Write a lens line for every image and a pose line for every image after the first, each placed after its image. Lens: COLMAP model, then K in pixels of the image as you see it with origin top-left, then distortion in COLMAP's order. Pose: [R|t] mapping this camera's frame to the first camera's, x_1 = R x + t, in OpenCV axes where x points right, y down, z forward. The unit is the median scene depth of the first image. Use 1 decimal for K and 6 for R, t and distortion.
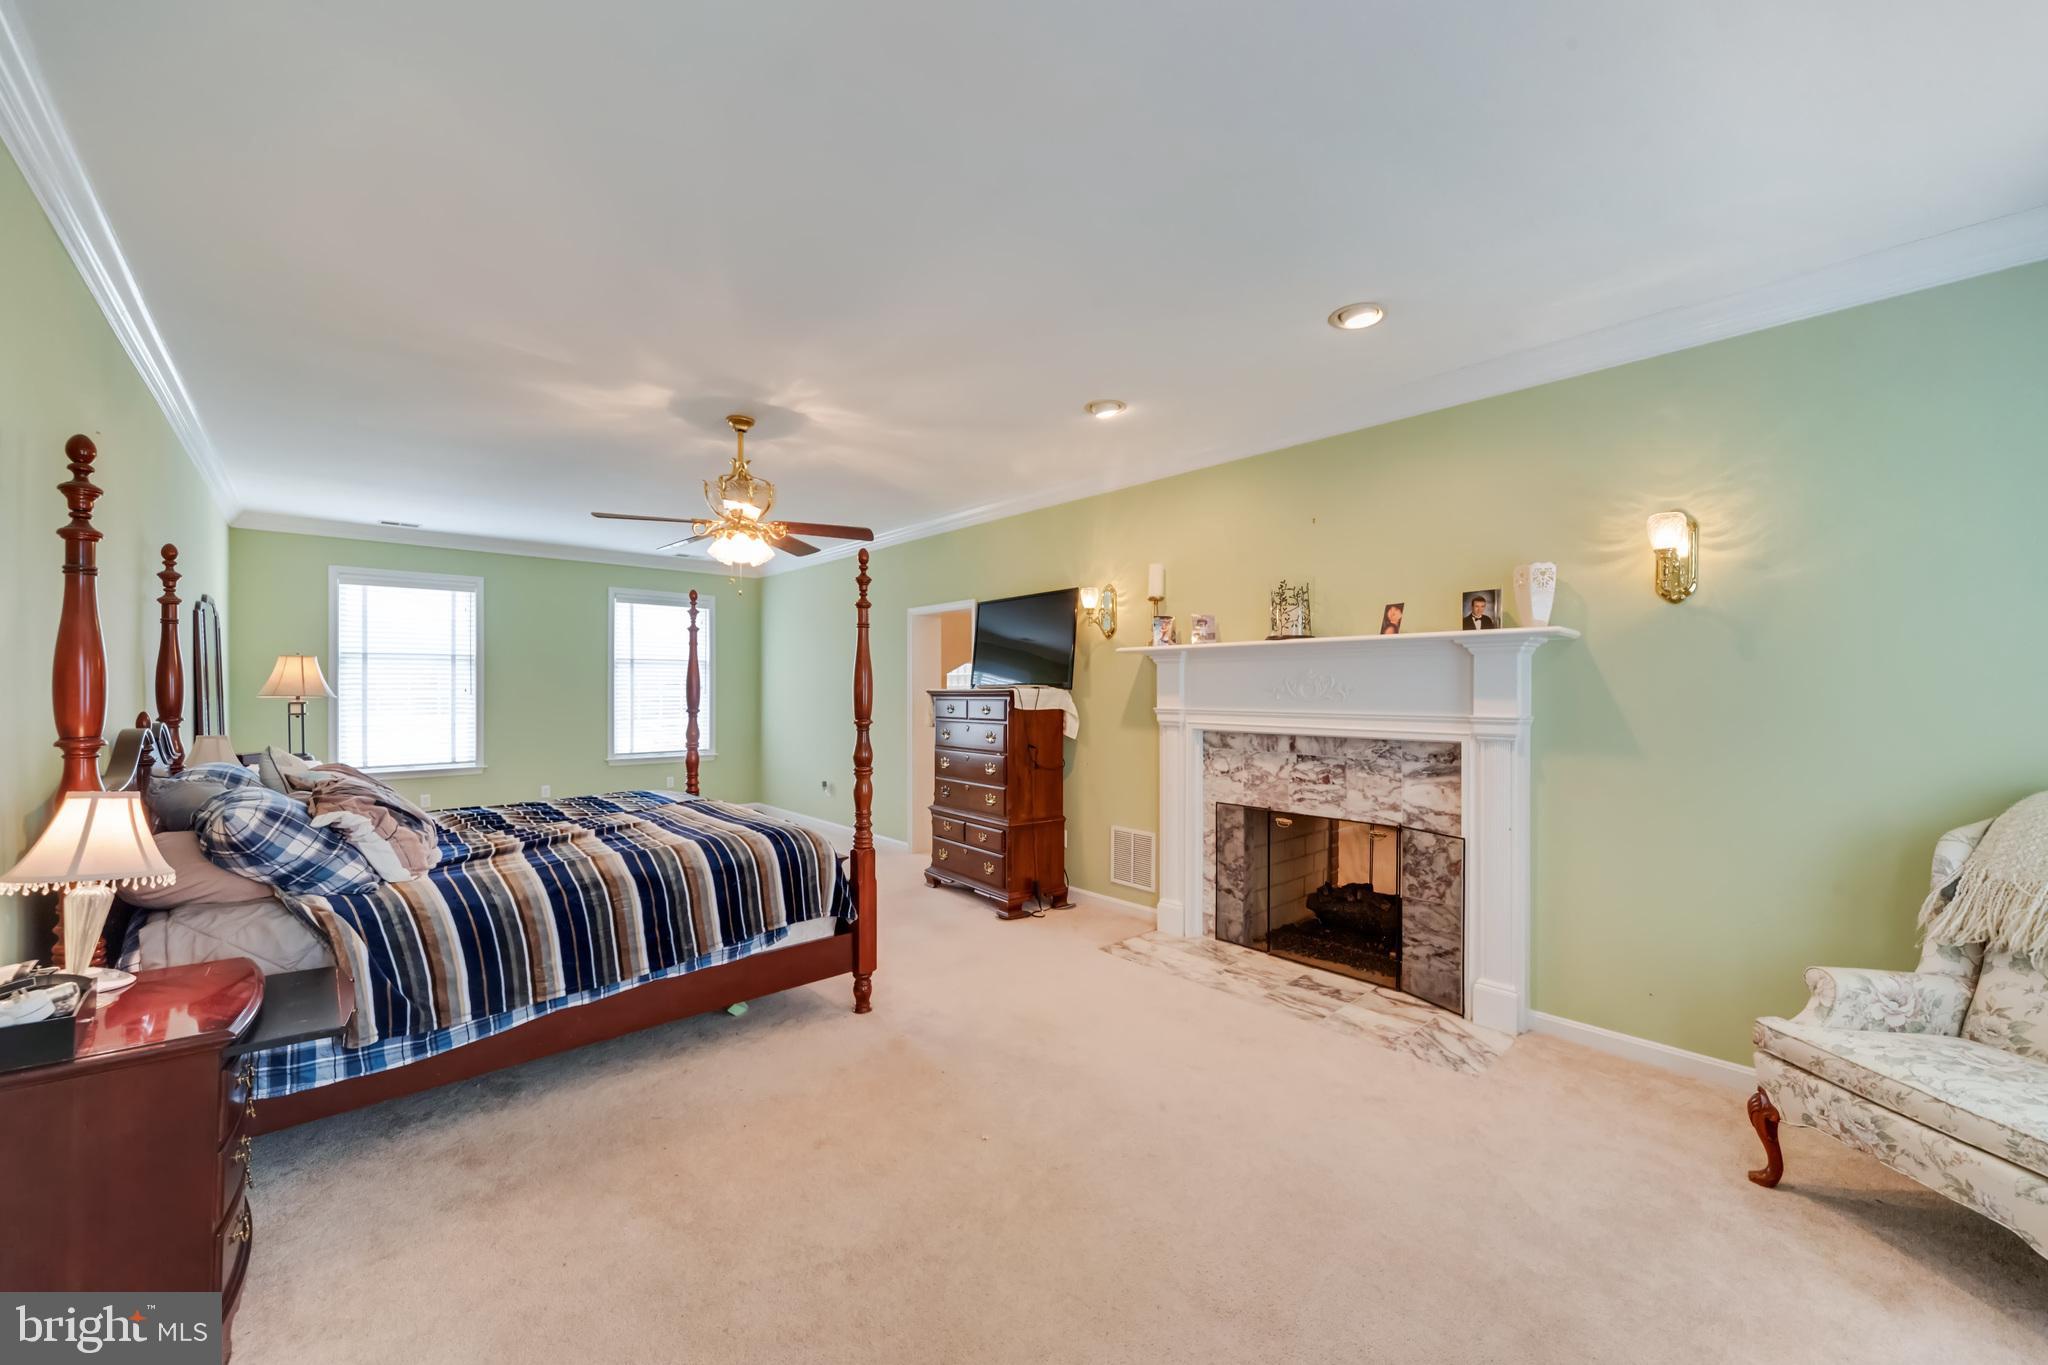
lens RADIAL K [[791.5, 0, 1020.3], [0, 791.5, 696.3], [0, 0, 1]] dist [-0.001015, -0.000031]
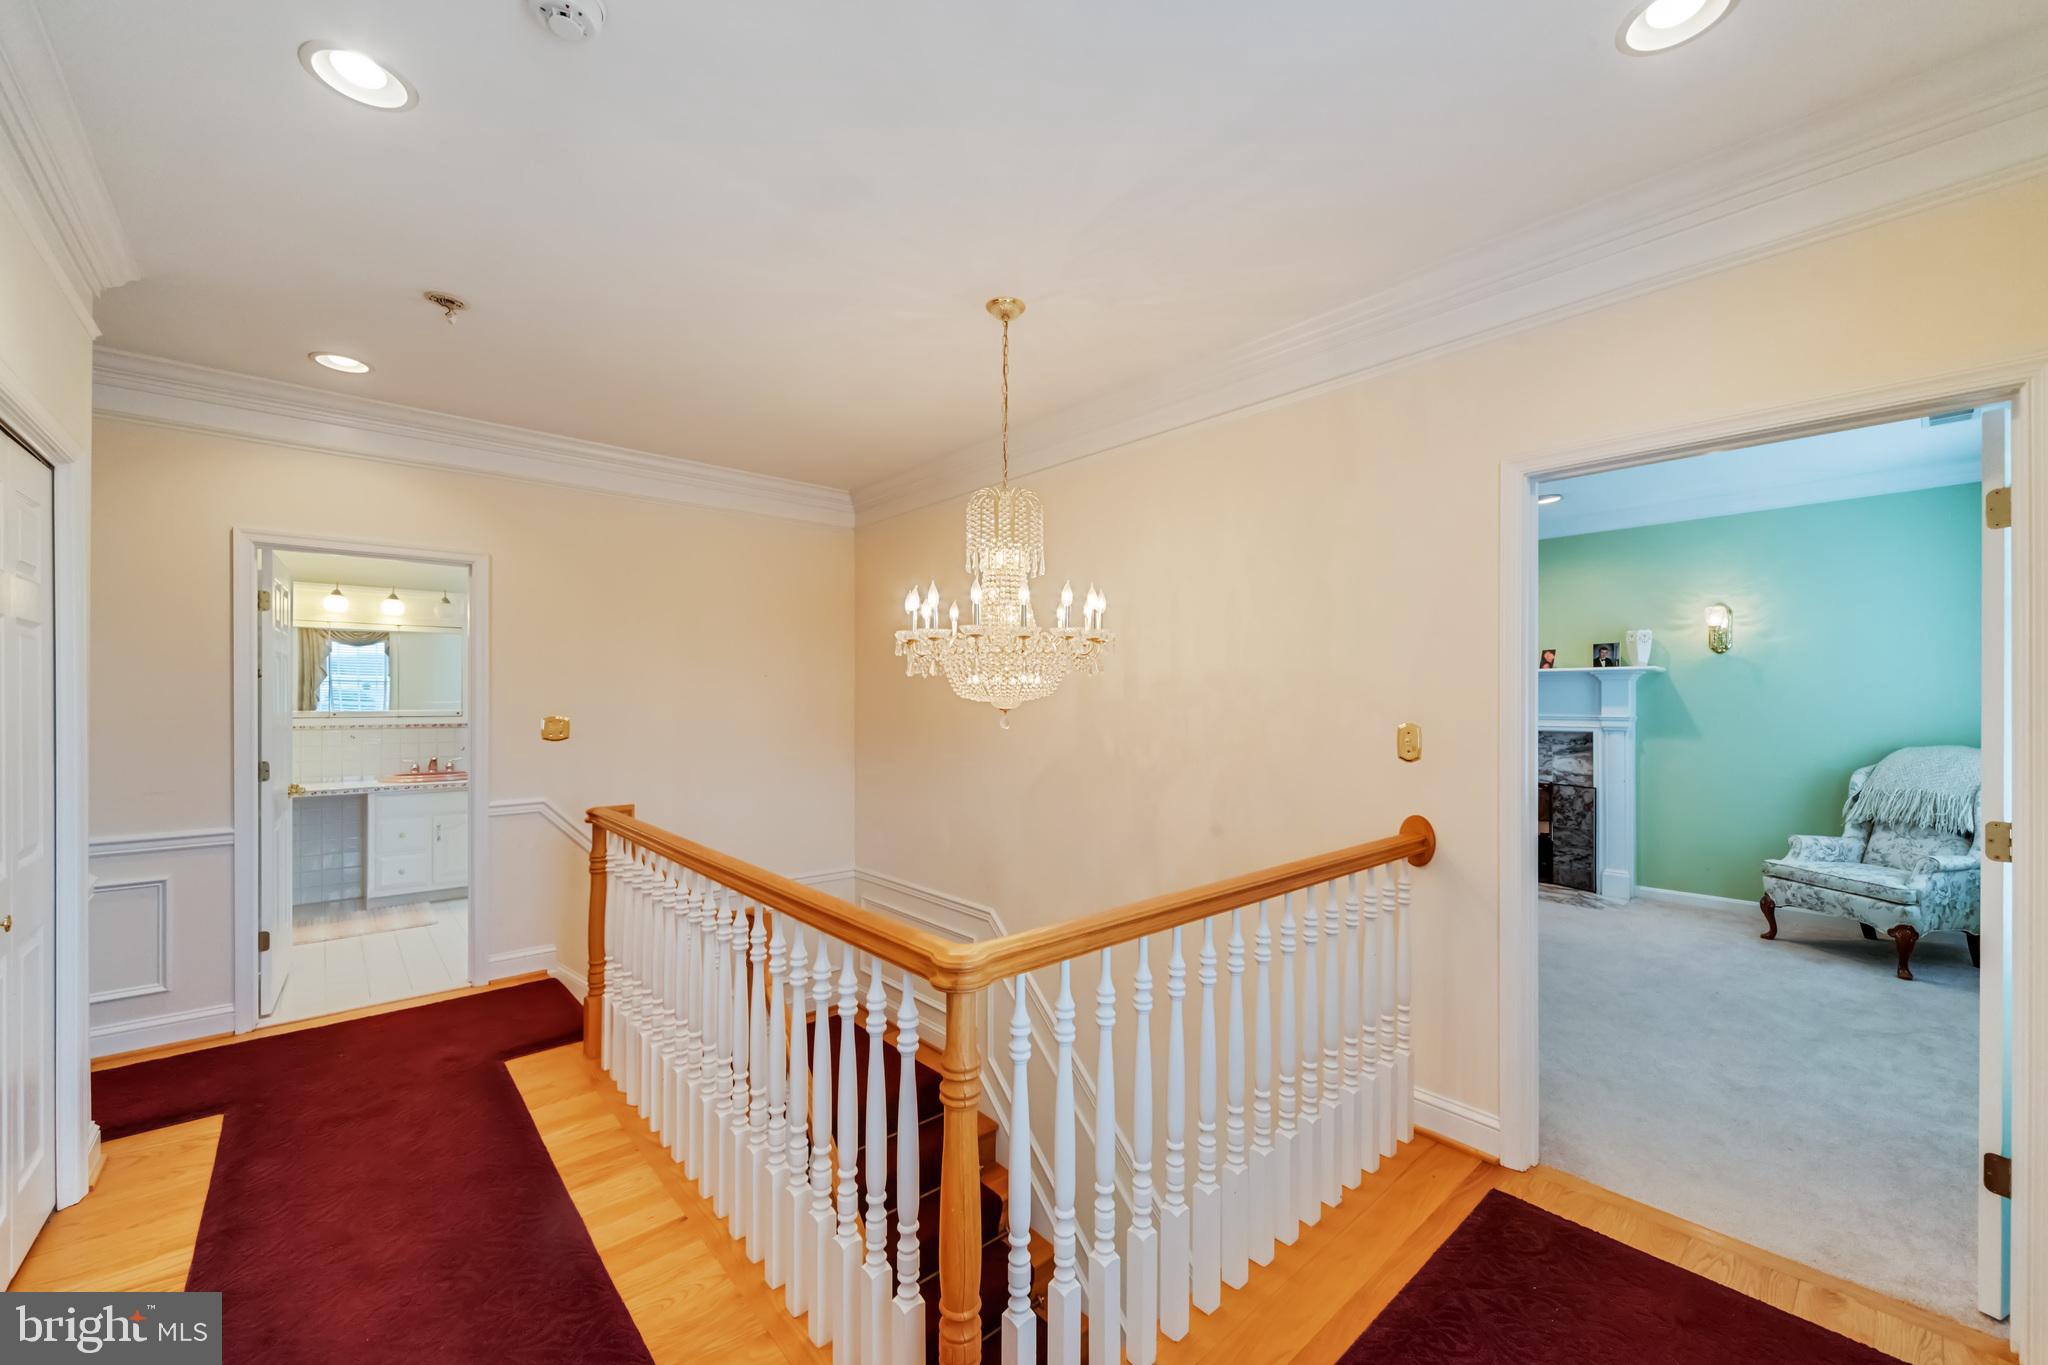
lens RADIAL K [[791.5, 0, 1030.8], [0, 791.5, 697.4], [0, 0, 1]] dist [-0.001015, -0.000031]
pose [[0.999875, 0.004570, -0.015149, -0.654327], [-0.004826, 0.999846, -0.016879, 0.018780], [0.015070, 0.016950, 0.999743, -0.755618]]
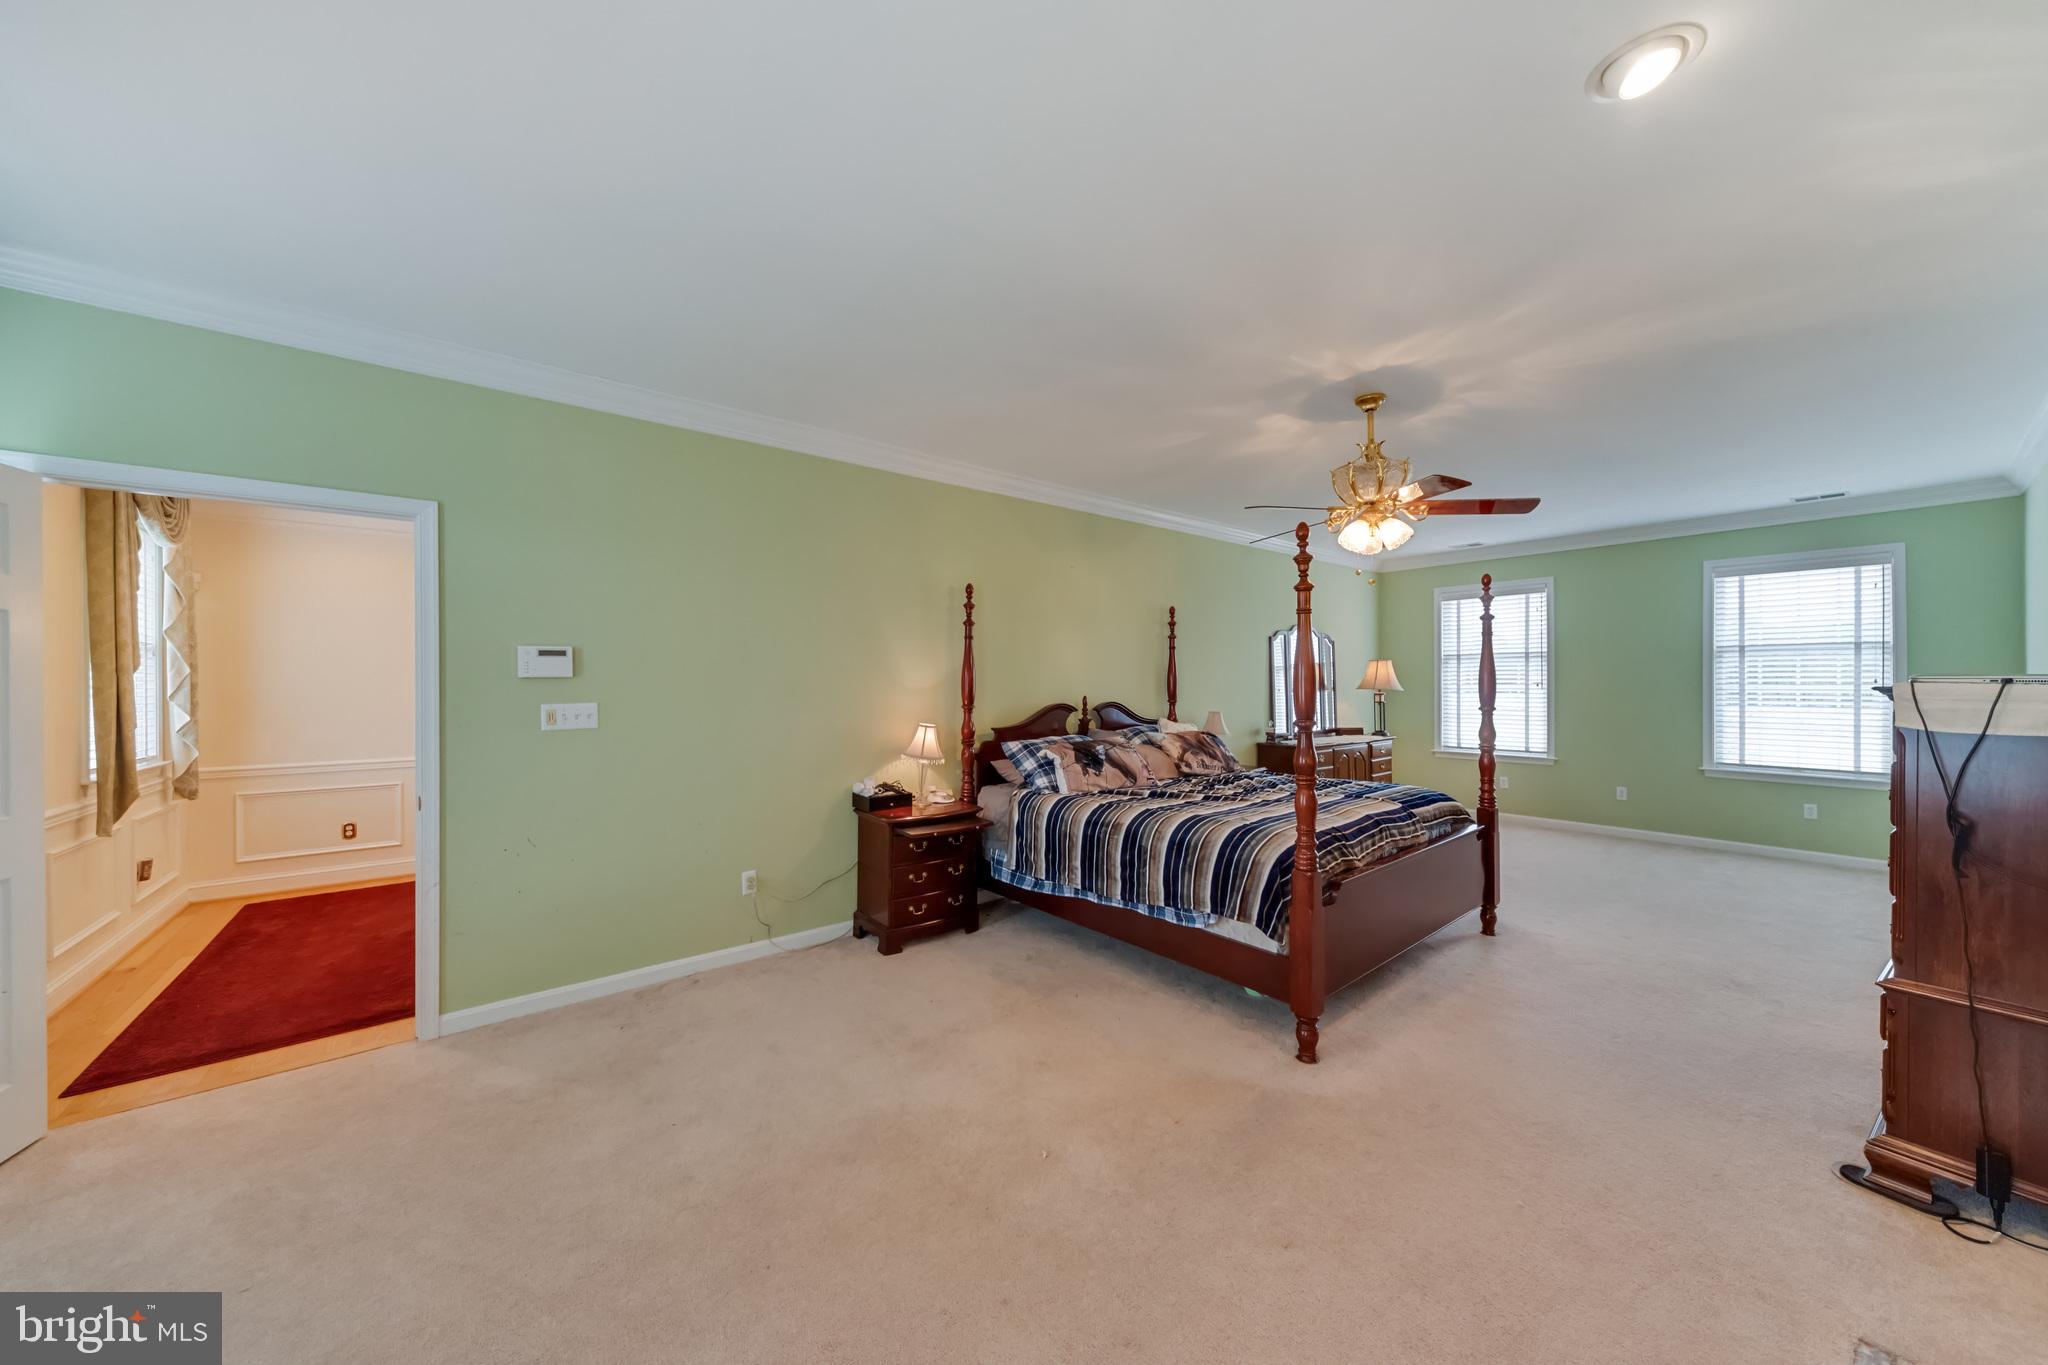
lens RADIAL K [[705.5, 0, 1024.4], [0, 705.5, 681.6], [0, 0, 1]] dist [0.002530, -0.000197]
pose [[-0.052321, -0.002023, -0.998628, 2.799343], [-0.007169, 0.999973, -0.001650, -0.044171], [0.998605, 0.007073, -0.052334, 3.501271]]
